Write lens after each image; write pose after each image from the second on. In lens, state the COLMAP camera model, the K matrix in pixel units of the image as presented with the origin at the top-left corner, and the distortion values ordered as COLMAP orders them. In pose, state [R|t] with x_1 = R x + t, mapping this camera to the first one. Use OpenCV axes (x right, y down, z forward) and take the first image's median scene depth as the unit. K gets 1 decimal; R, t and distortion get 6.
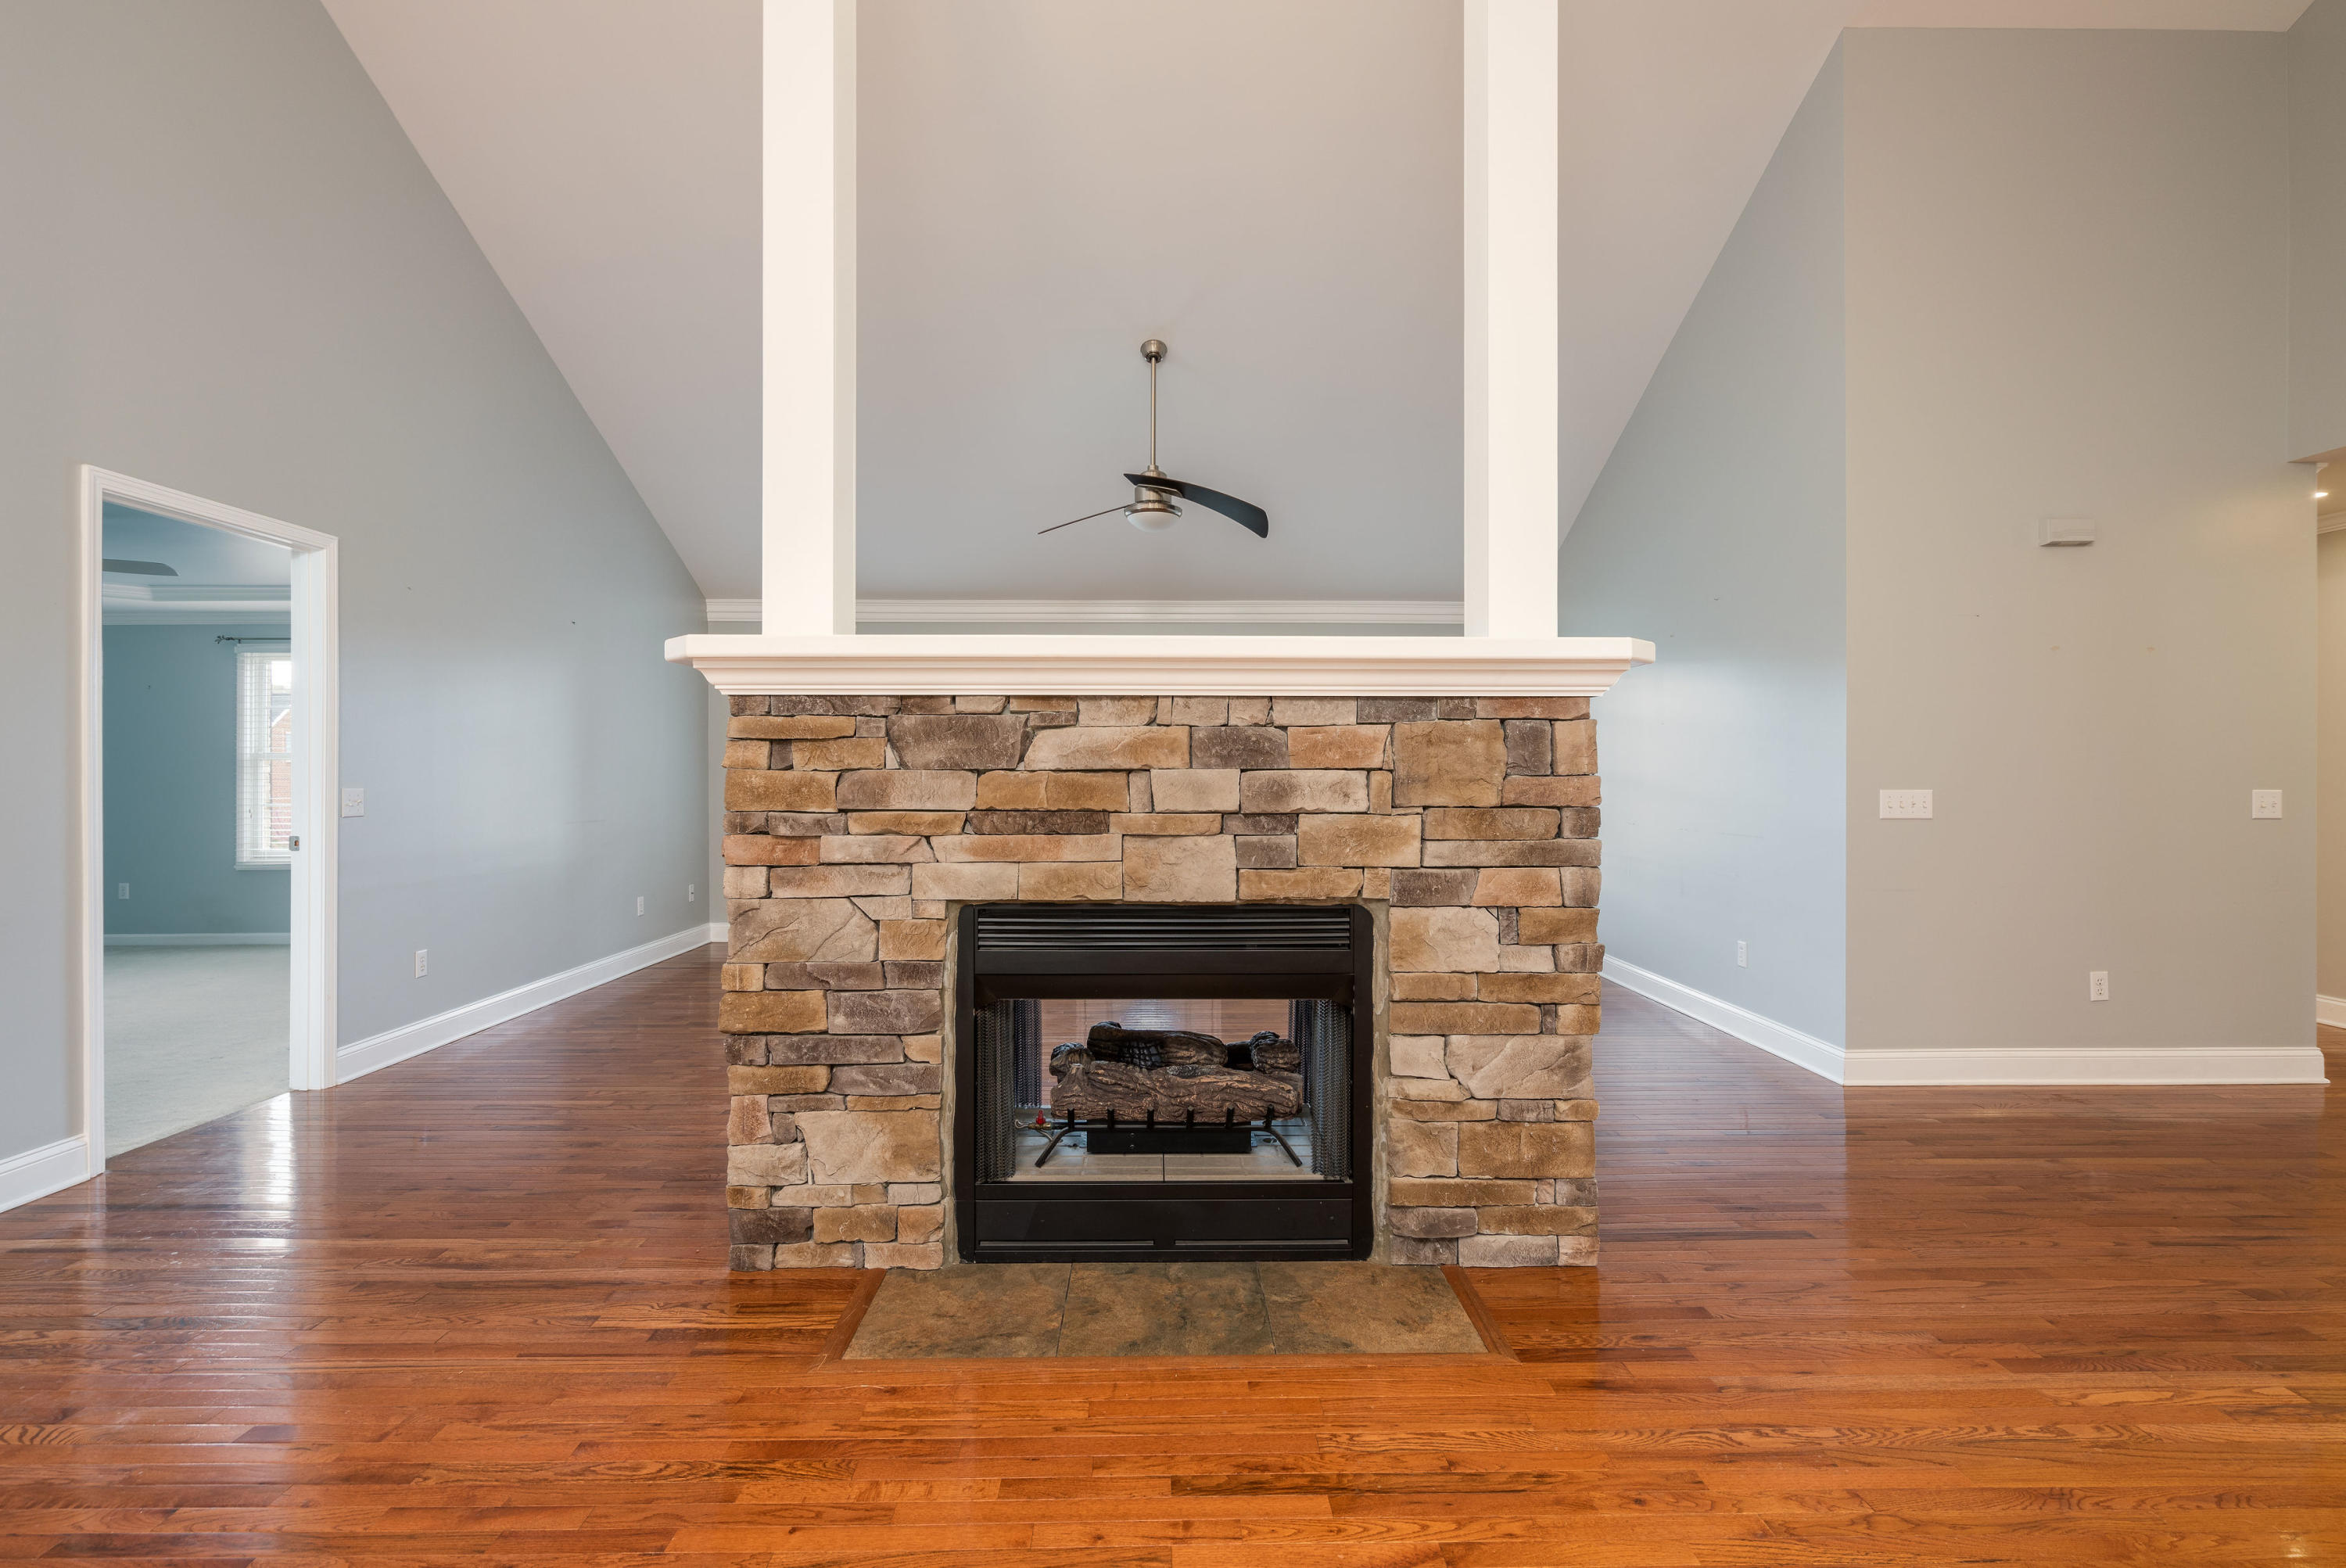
lens RADIAL K [[1077.8, 0, 1150.8], [0, 1077.8, 786.2], [0, 0, 1]] dist [-0.011042, 0.006783]
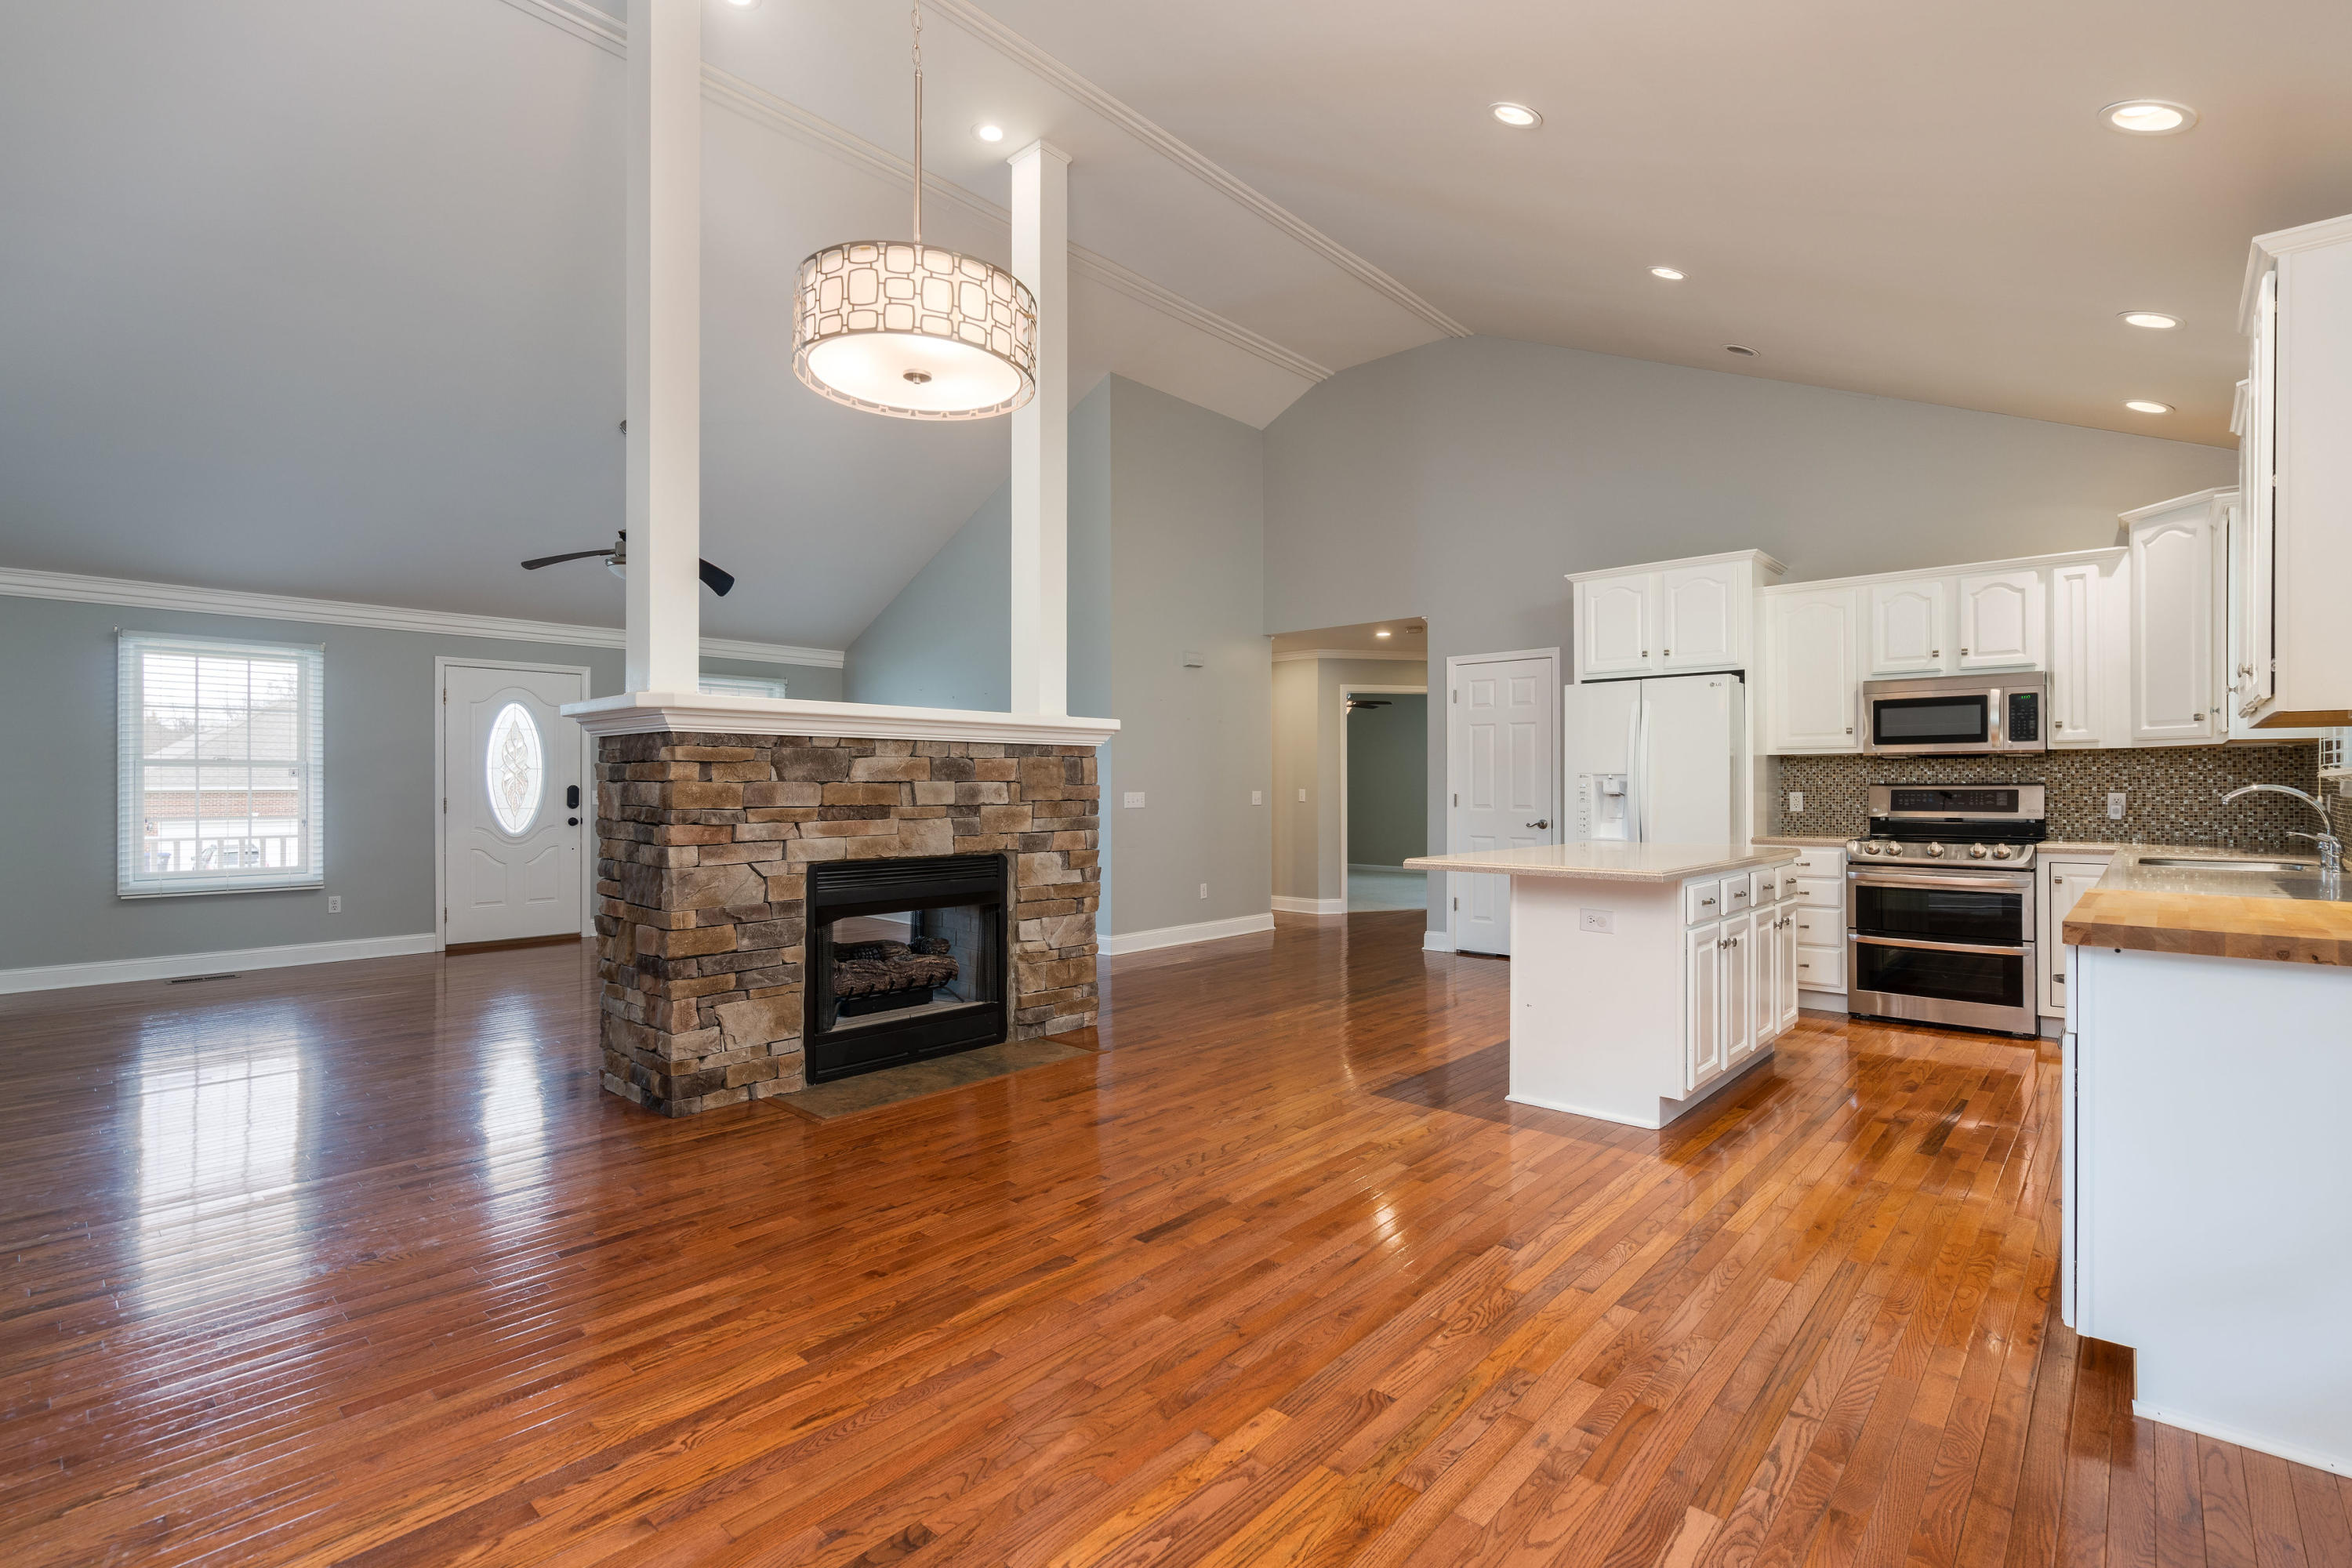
lens RADIAL K [[1080.6, 0, 1166.0], [0, 1080.6, 783.3], [0, 0, 1]] dist [-0.011042, 0.006783]
pose [[0.686427, 0.000458, 0.727199, -1.002384], [0.006153, 0.999960, -0.006437, 0.001177], [-0.727173, 0.008893, 0.686397, -0.517112]]
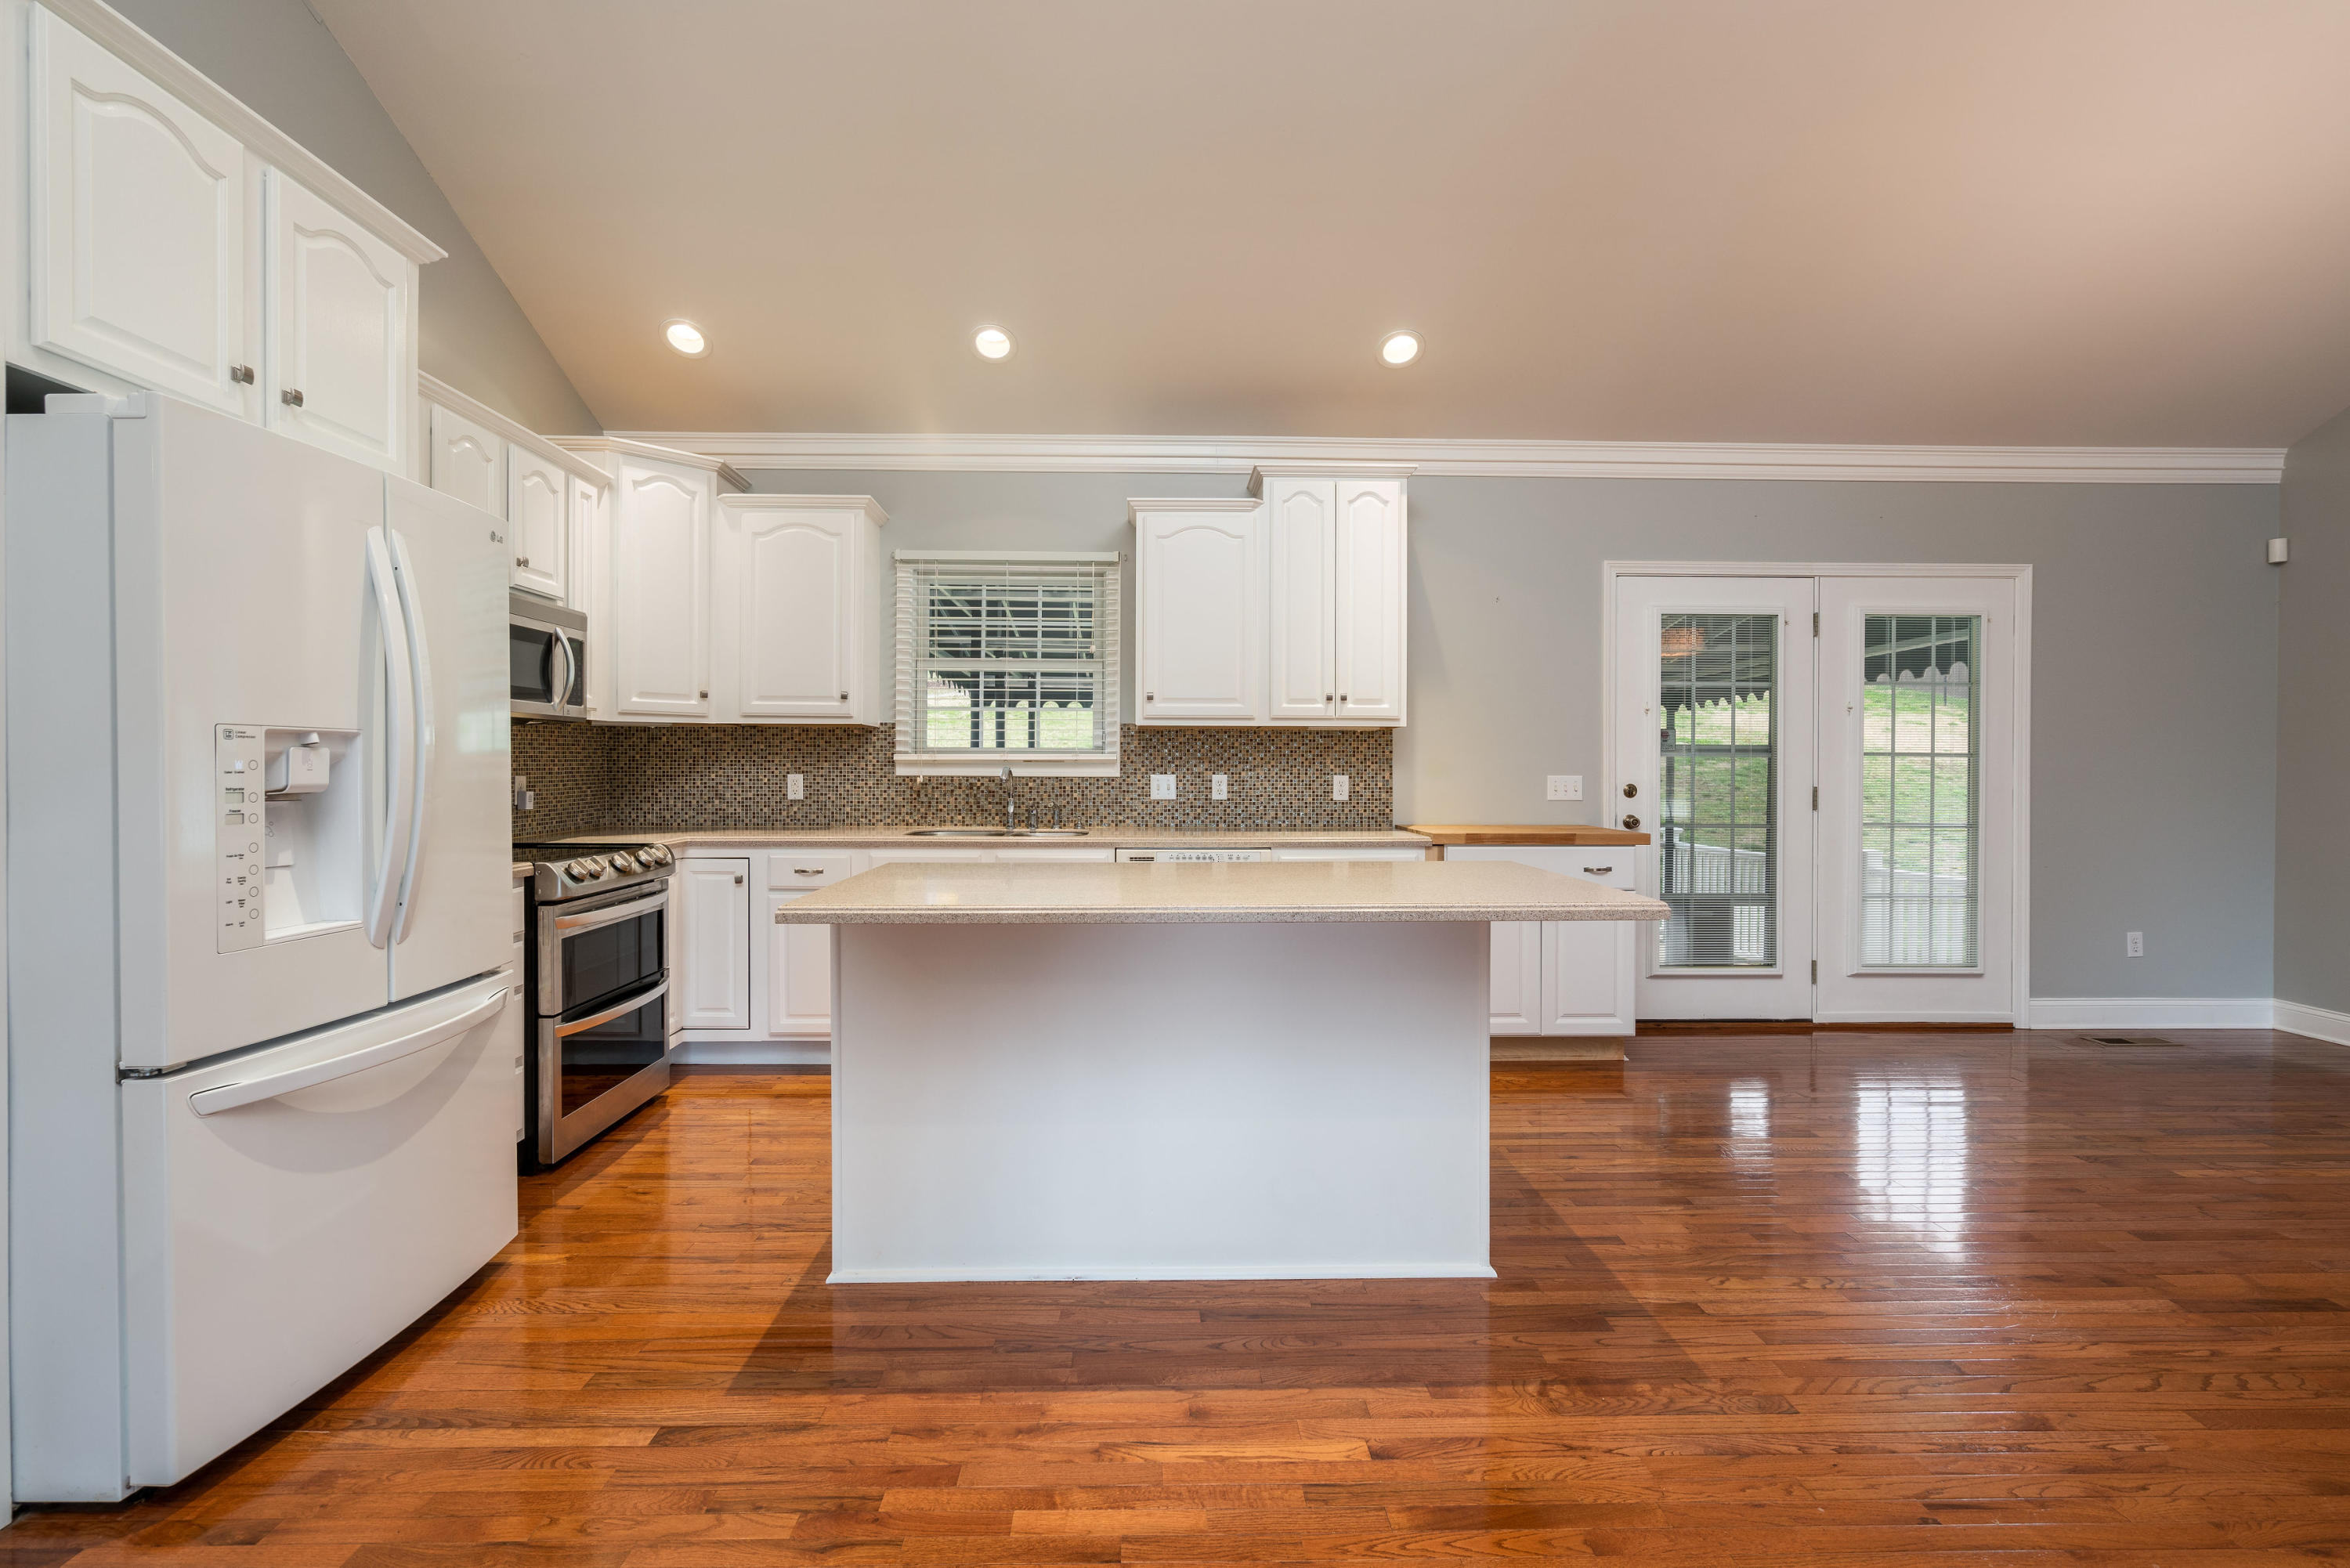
lens RADIAL K [[1079.6, 0, 1148.7], [0, 1079.6, 777.4], [0, 0, 1]] dist [-0.011042, 0.006783]
pose [[-0.999941, -0.000476, -0.010896, 0.788450], [-0.000676, 0.999831, 0.018359, -0.010441], [0.010886, 0.018365, -0.999772, 1.147451]]
